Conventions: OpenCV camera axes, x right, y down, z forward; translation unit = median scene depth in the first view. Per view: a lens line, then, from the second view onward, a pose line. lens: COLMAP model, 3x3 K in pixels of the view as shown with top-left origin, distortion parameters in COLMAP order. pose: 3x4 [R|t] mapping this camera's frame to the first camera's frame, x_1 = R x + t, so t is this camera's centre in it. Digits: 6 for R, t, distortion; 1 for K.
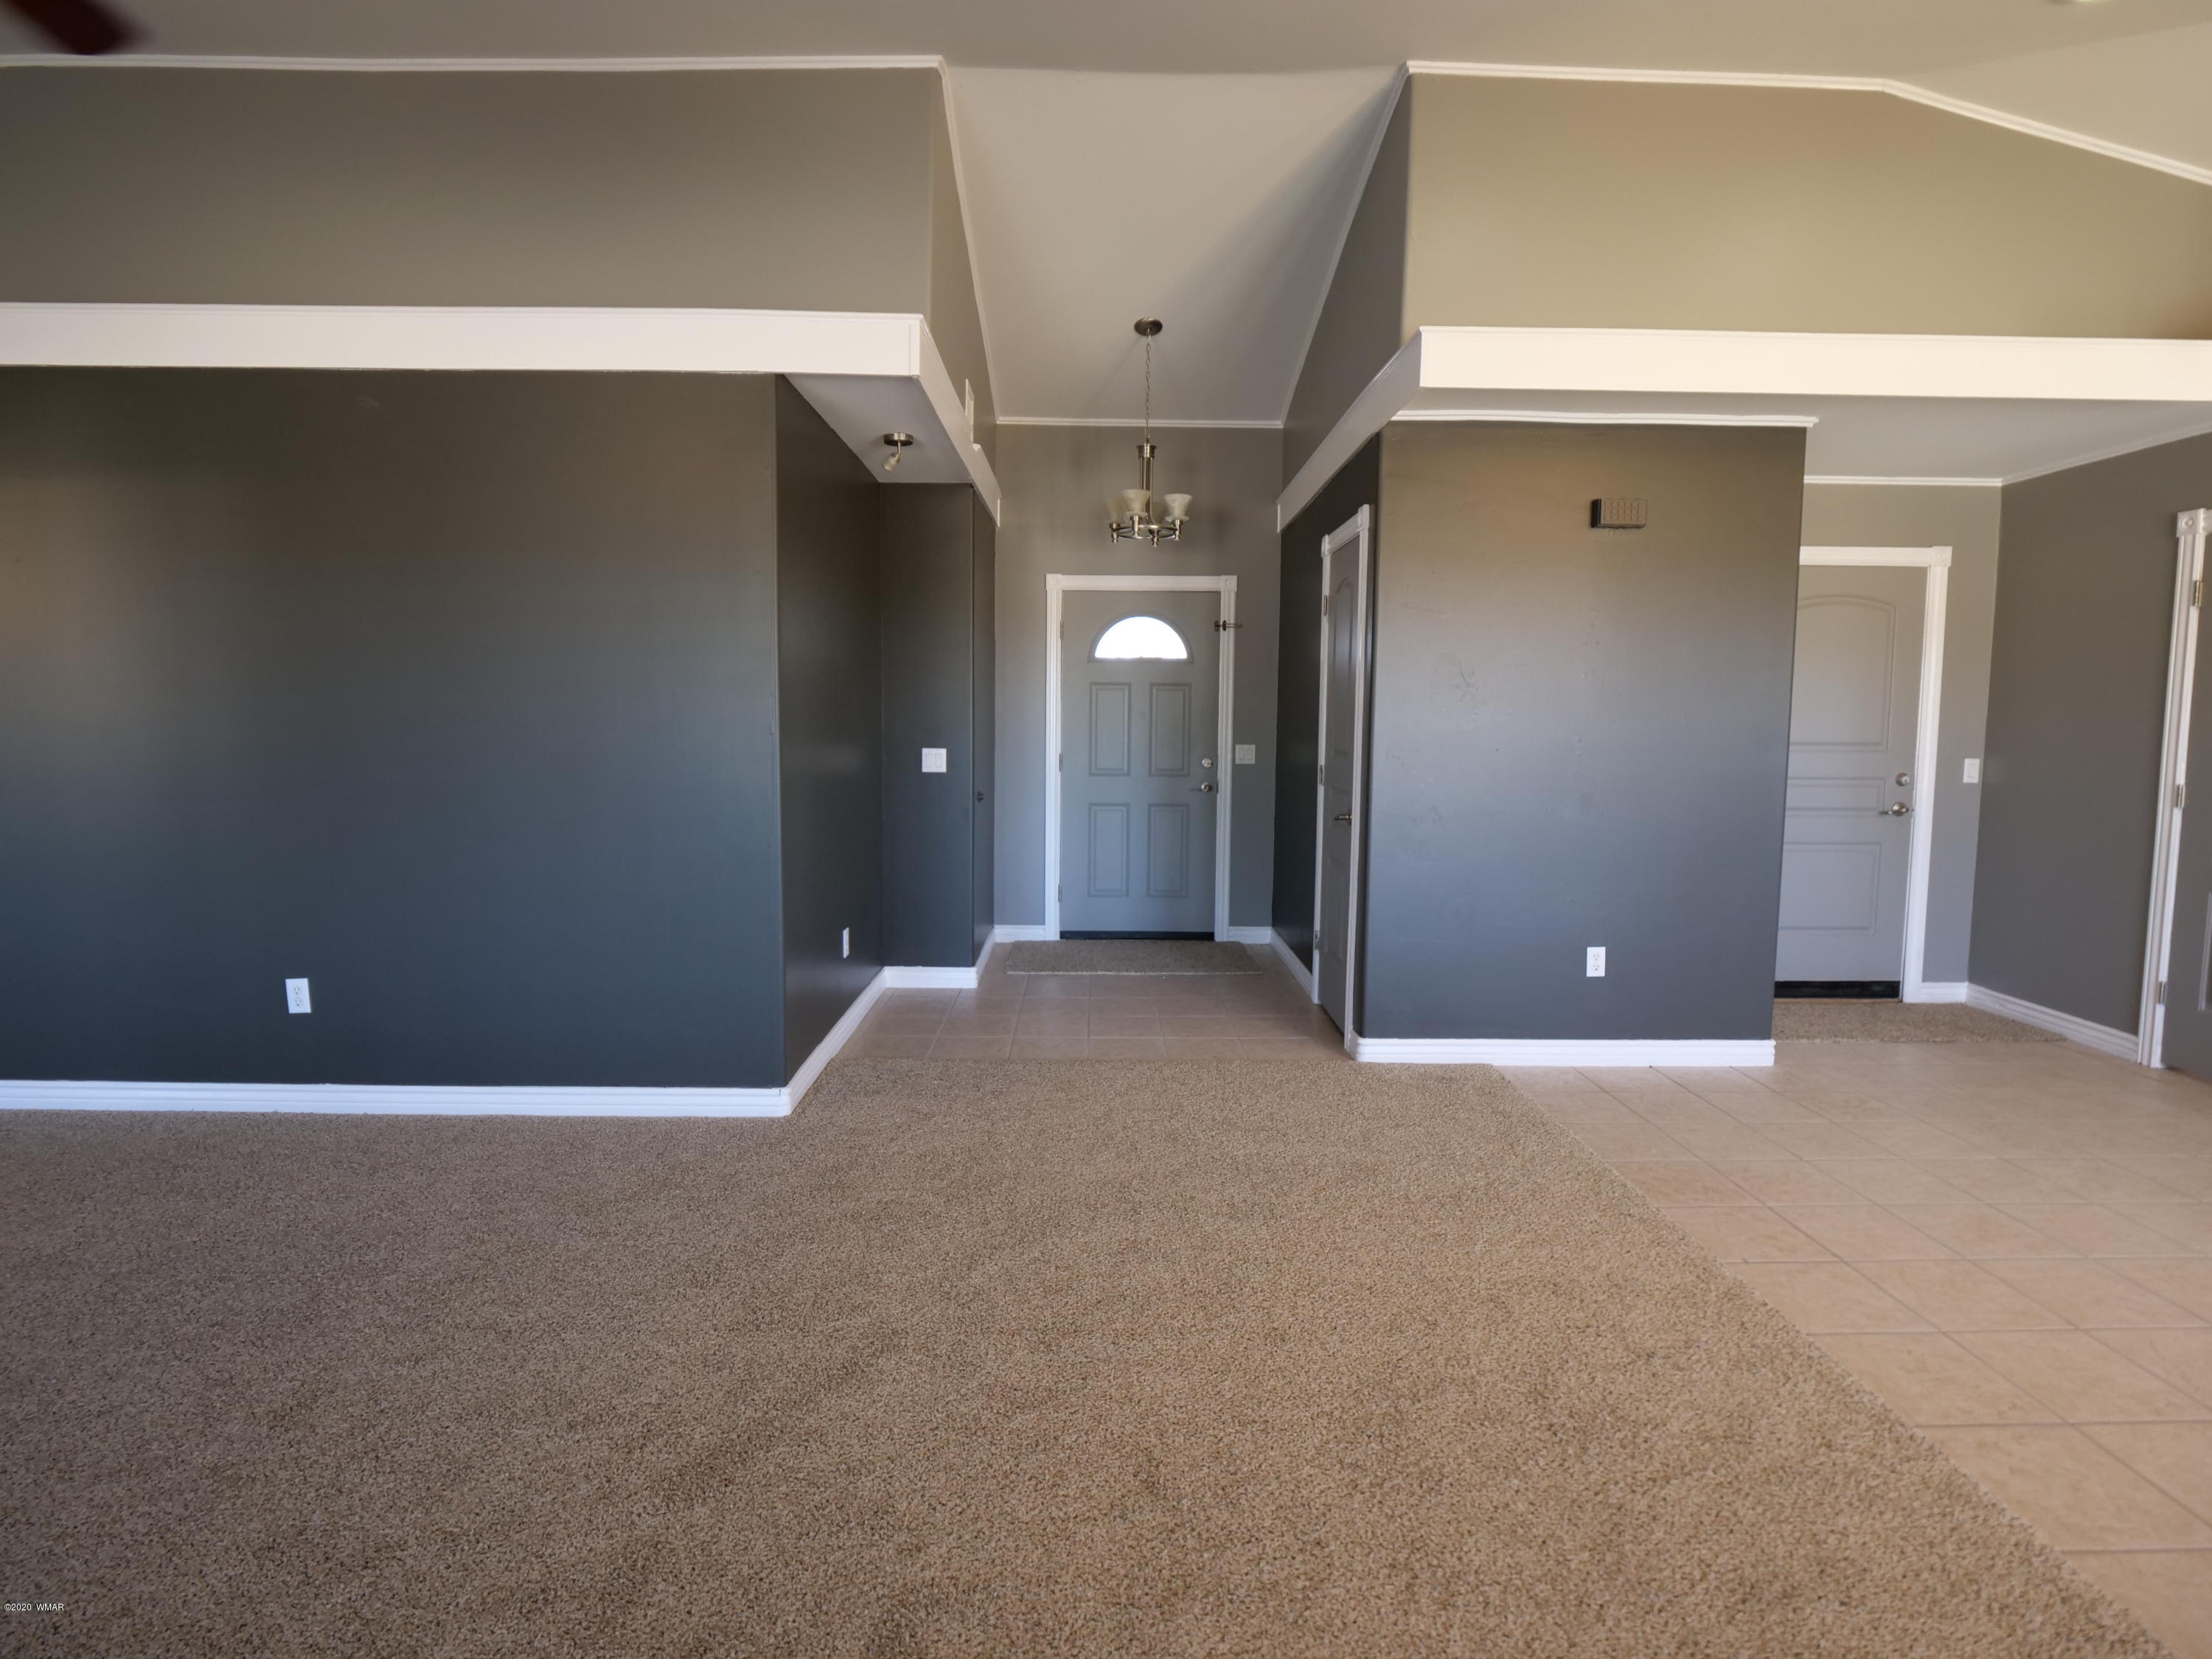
lens RADIAL K [[1077.8, 0, 1079.7], [0, 1077.8, 816.6], [0, 0, 1]] dist [0.001756, -0.000370]
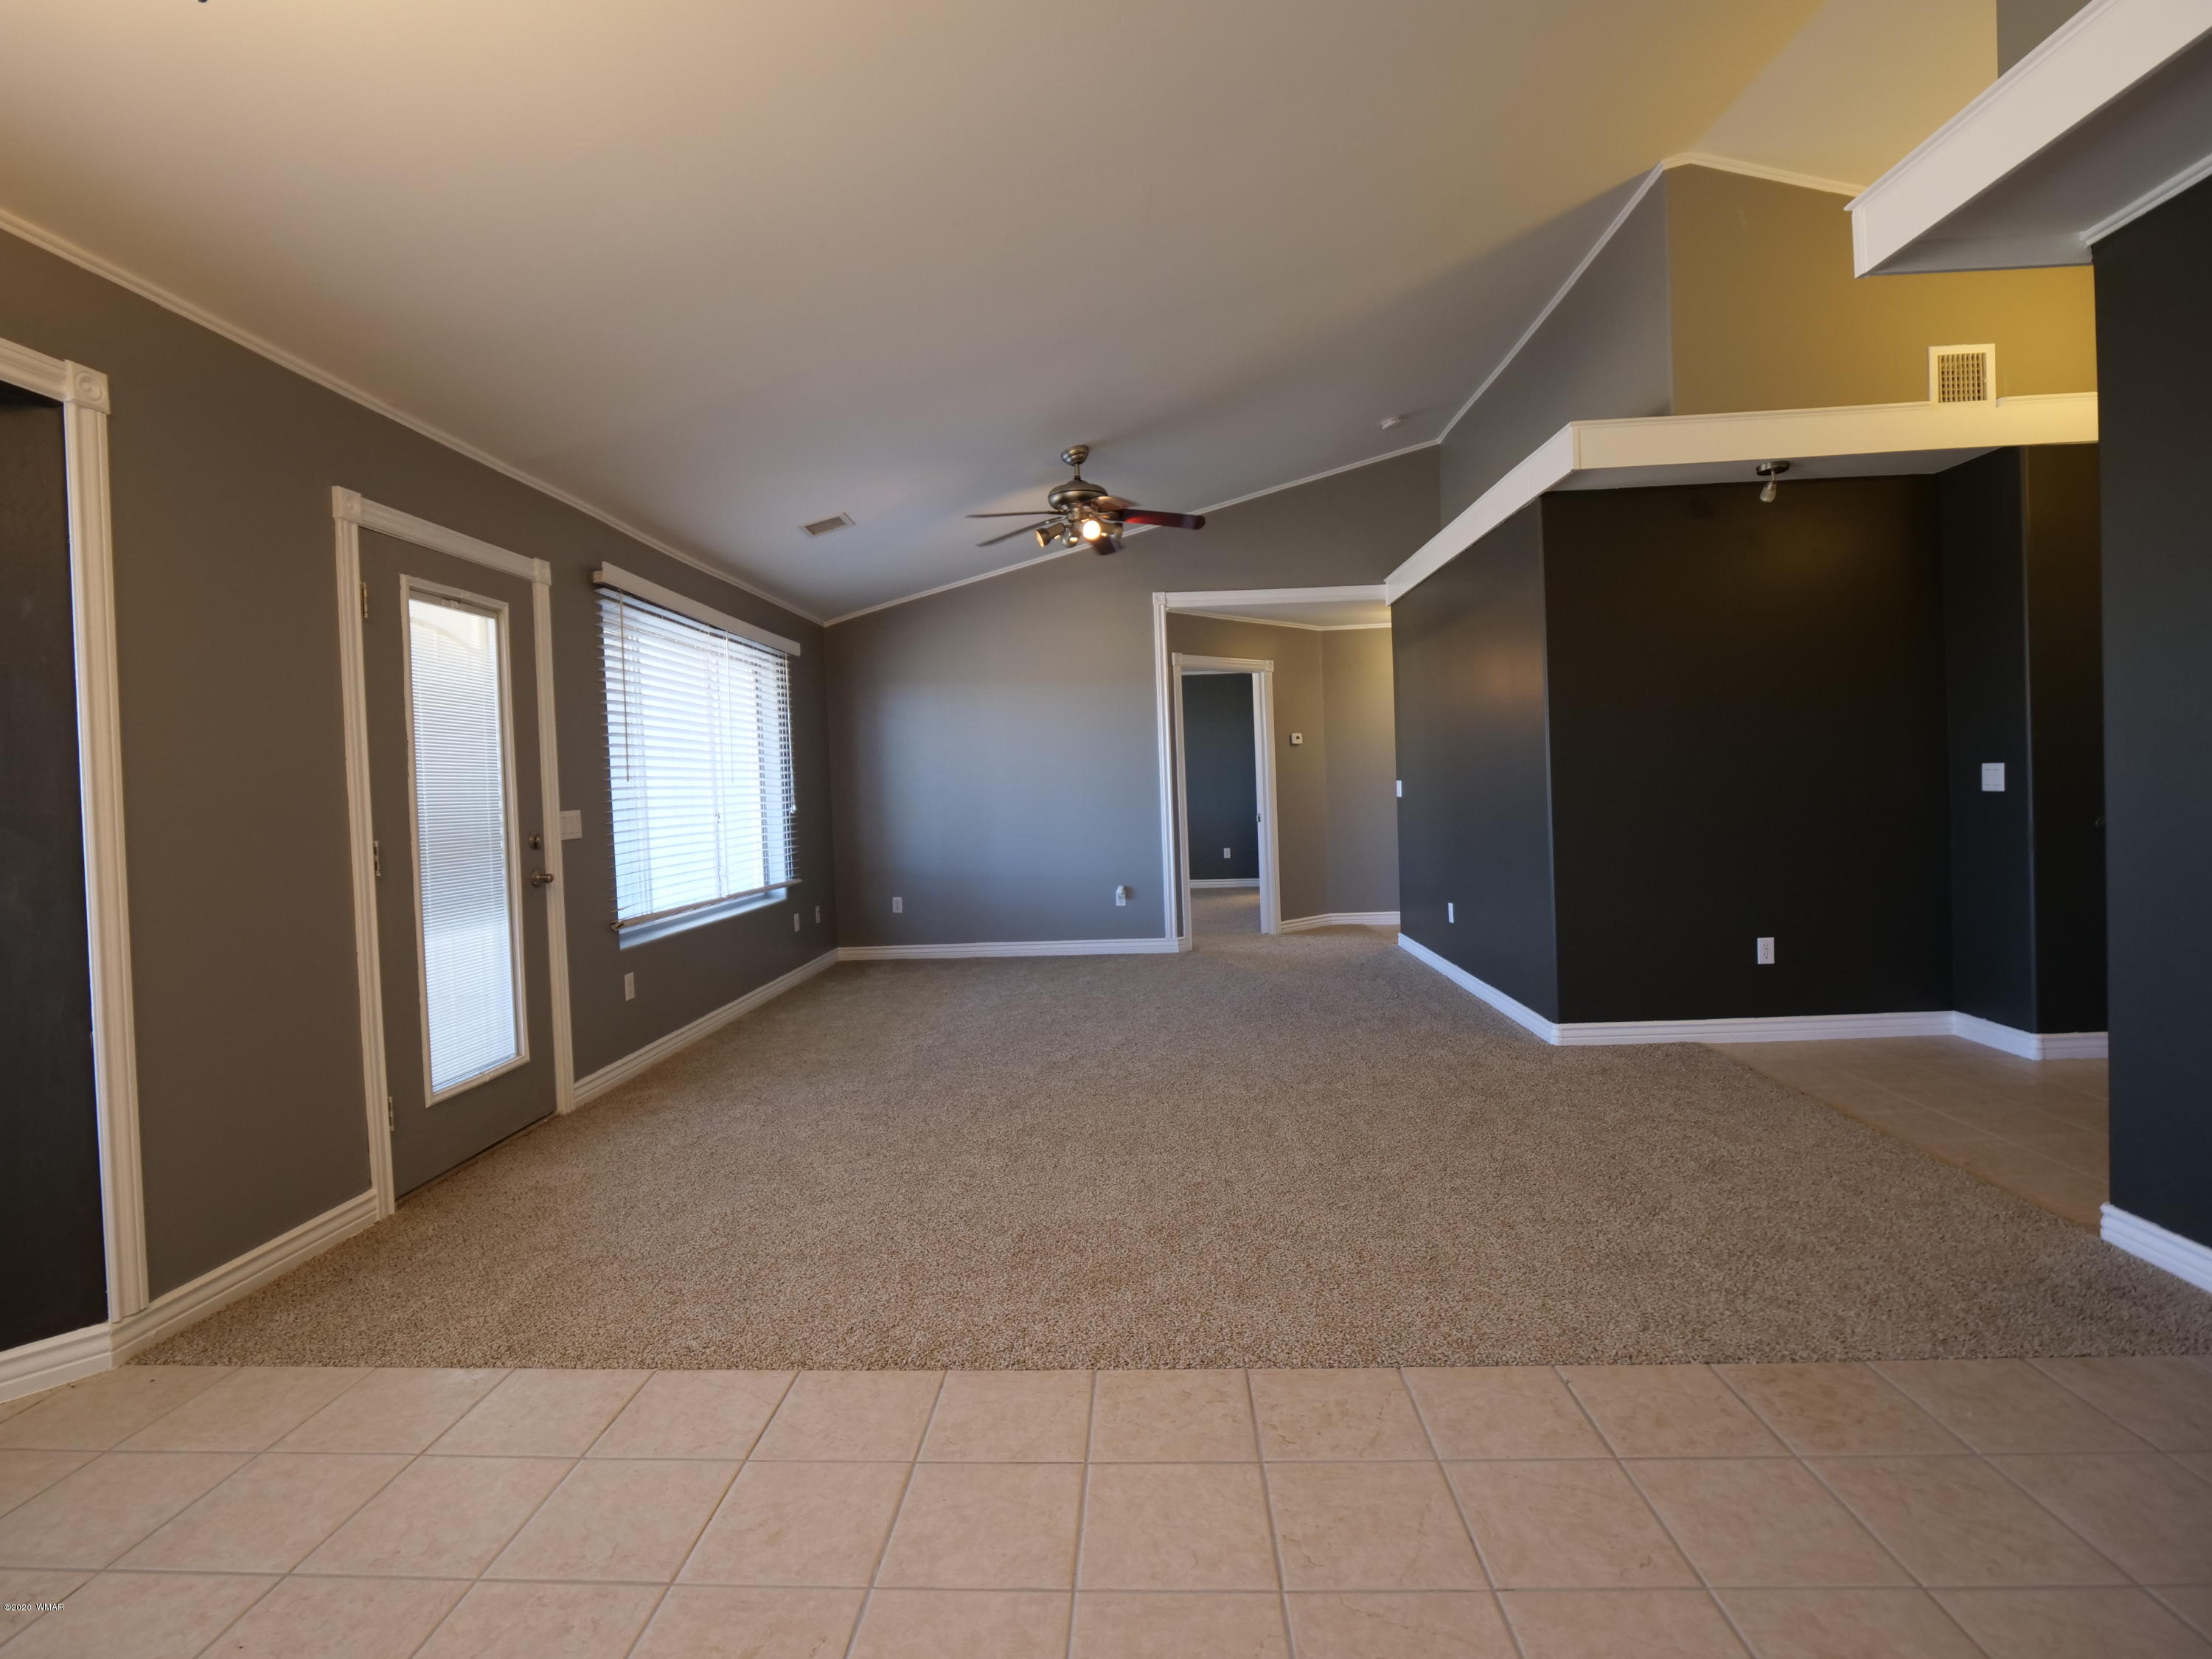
lens RADIAL K [[1077.8, 0, 1079.7], [0, 1077.8, 816.6], [0, 0, 1]] dist [0.001756, -0.000370]
pose [[-0.052179, 0.009039, -0.998597, 0.923708], [-0.035867, 0.999297, 0.010919, -0.006657], [0.997993, 0.036386, -0.051818, 0.424432]]
